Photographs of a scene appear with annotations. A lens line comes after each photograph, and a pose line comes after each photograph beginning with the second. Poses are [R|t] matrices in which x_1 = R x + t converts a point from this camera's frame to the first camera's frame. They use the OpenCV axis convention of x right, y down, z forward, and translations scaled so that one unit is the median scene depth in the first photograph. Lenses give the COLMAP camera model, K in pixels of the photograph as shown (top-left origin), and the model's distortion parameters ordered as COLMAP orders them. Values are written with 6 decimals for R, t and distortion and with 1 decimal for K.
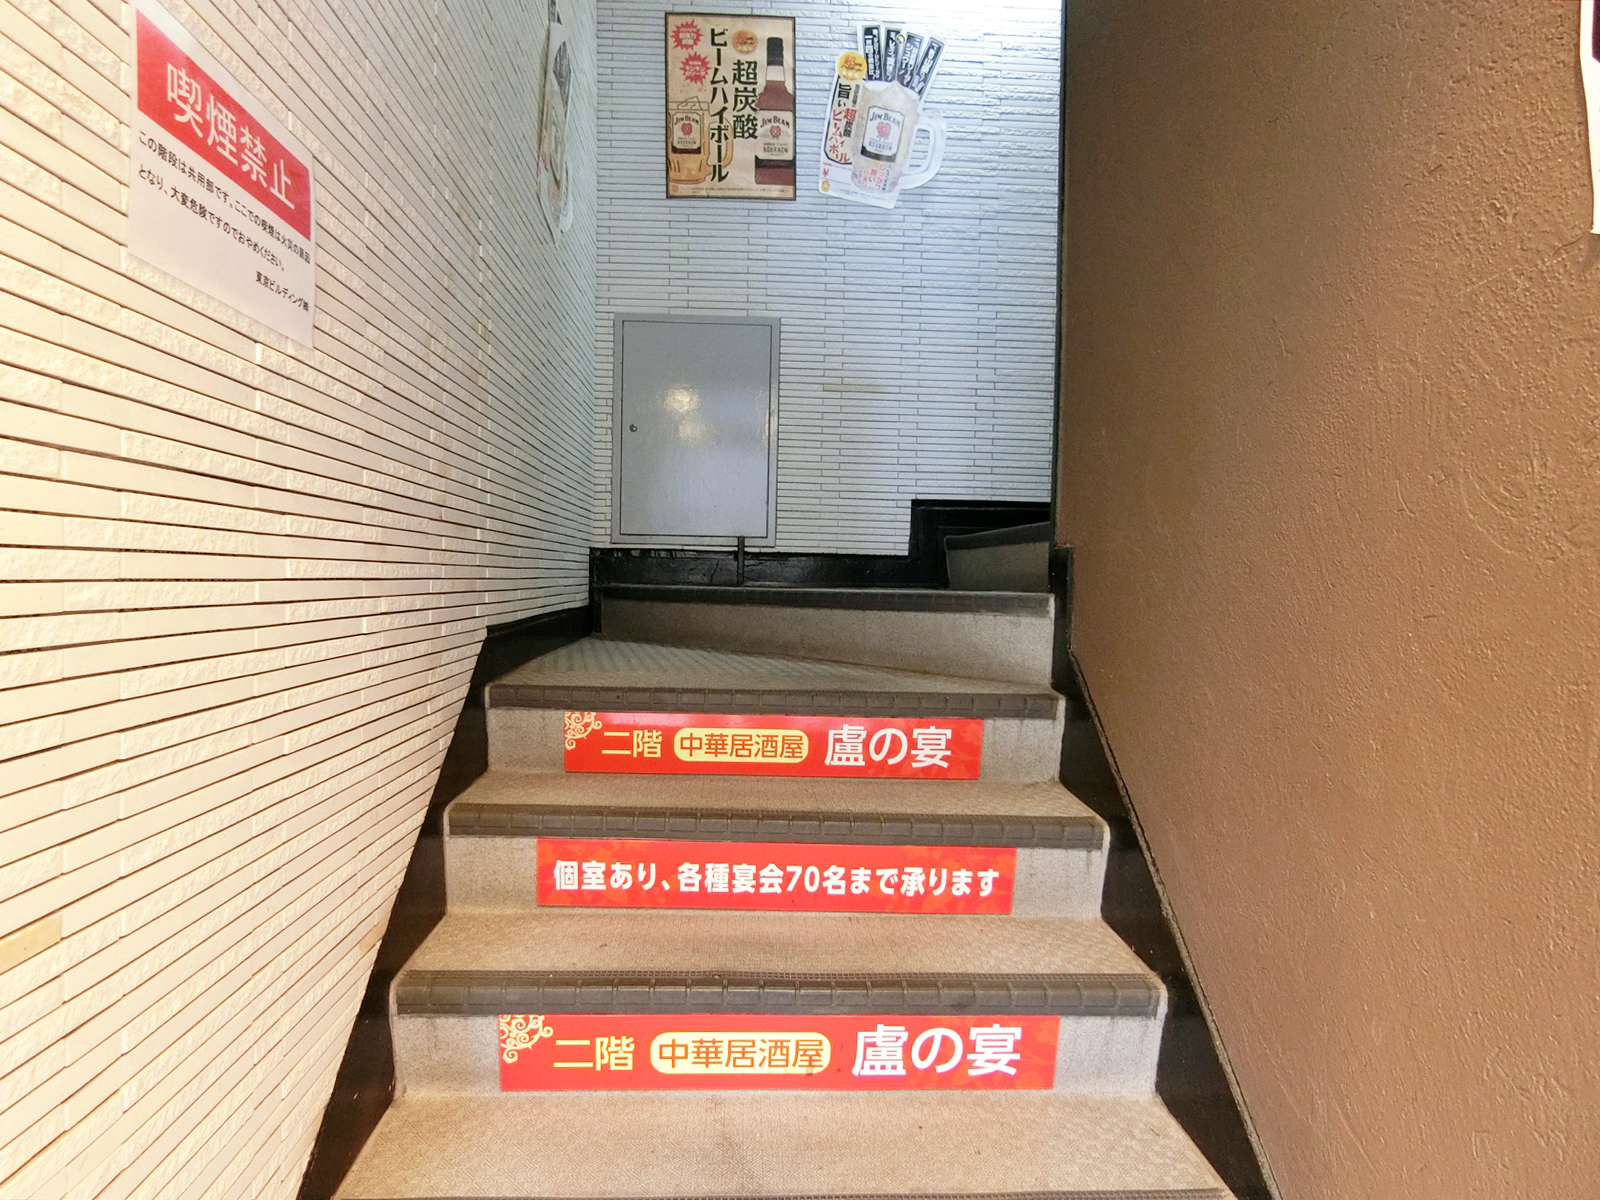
lens RADIAL K [[890.1, 0, 800.0], [0, 890.1, 600.0], [0, 0, 1]] dist [-0.018982, -0.000509]
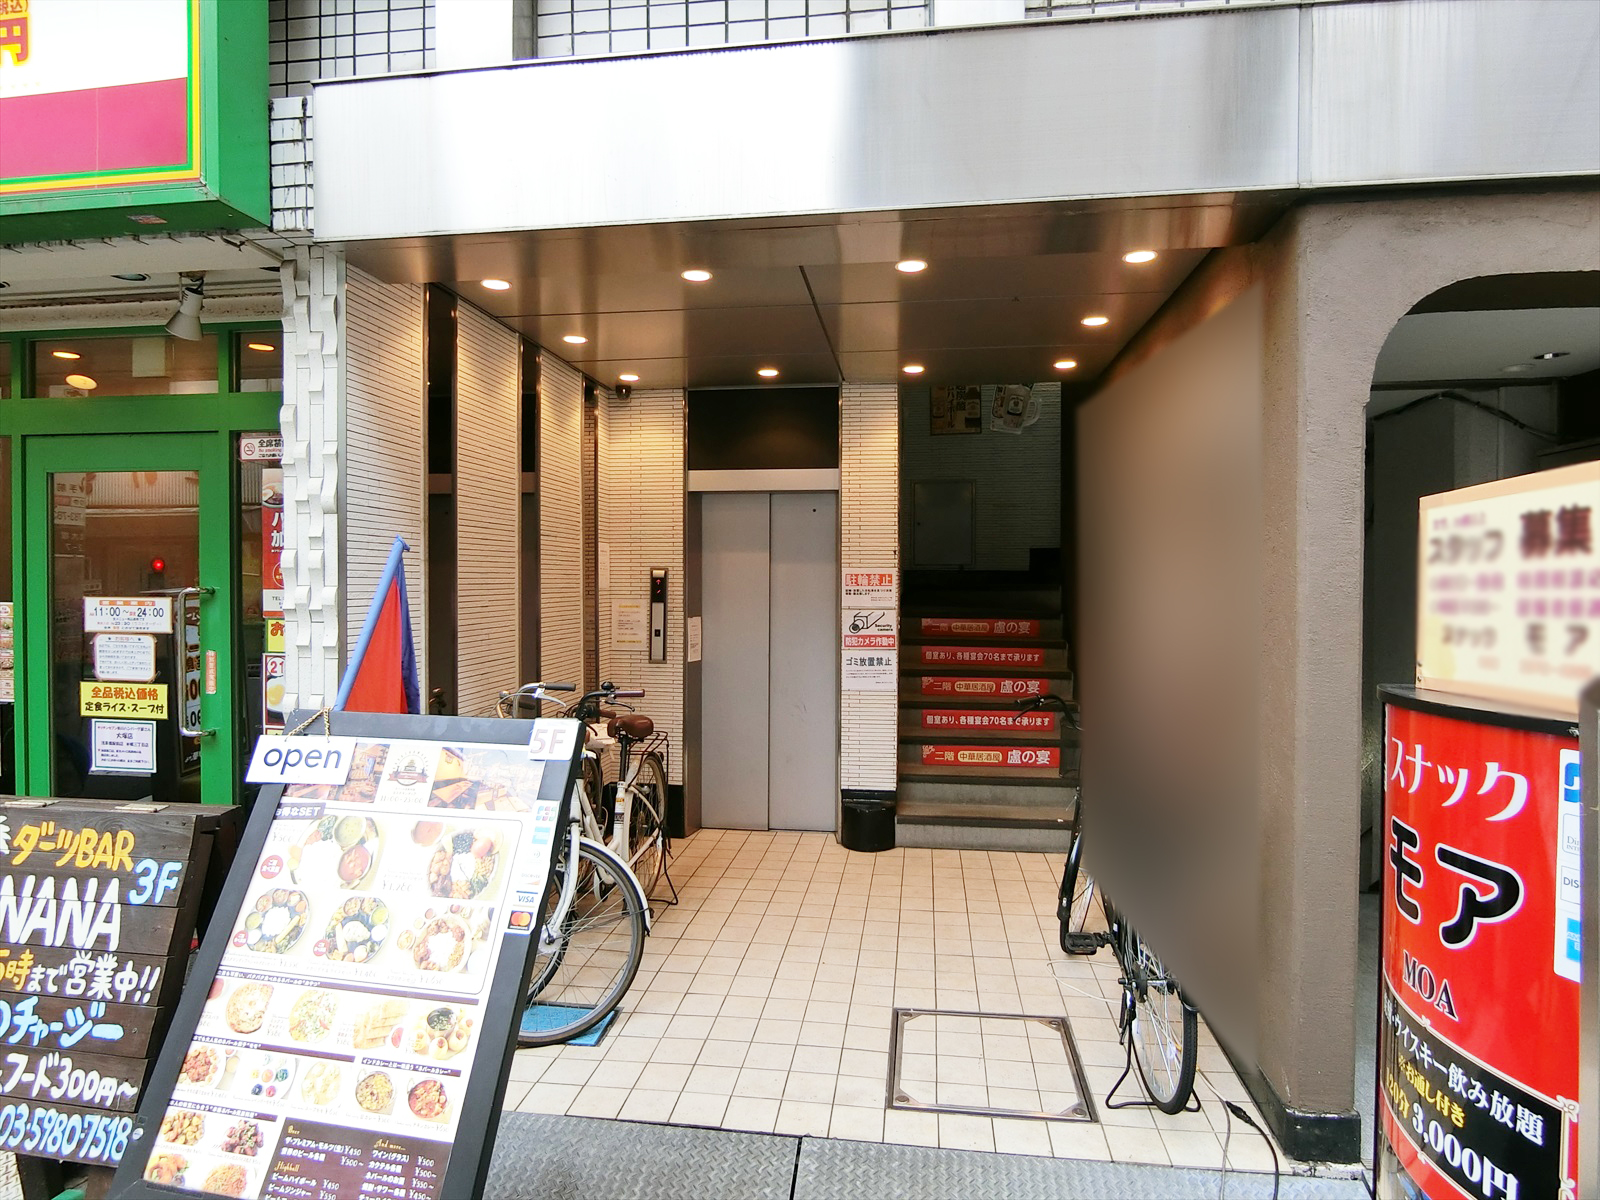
lens RADIAL K [[890.1, 0, 800.0], [0, 890.1, 600.0], [0, 0, 1]] dist [-0.018982, -0.000509]
pose [[0.979979, -0.013493, -0.198645, -0.015087], [0.013046, 0.999909, -0.003560, 0.034293], [0.198675, 0.000897, 0.980065, -1.636684]]
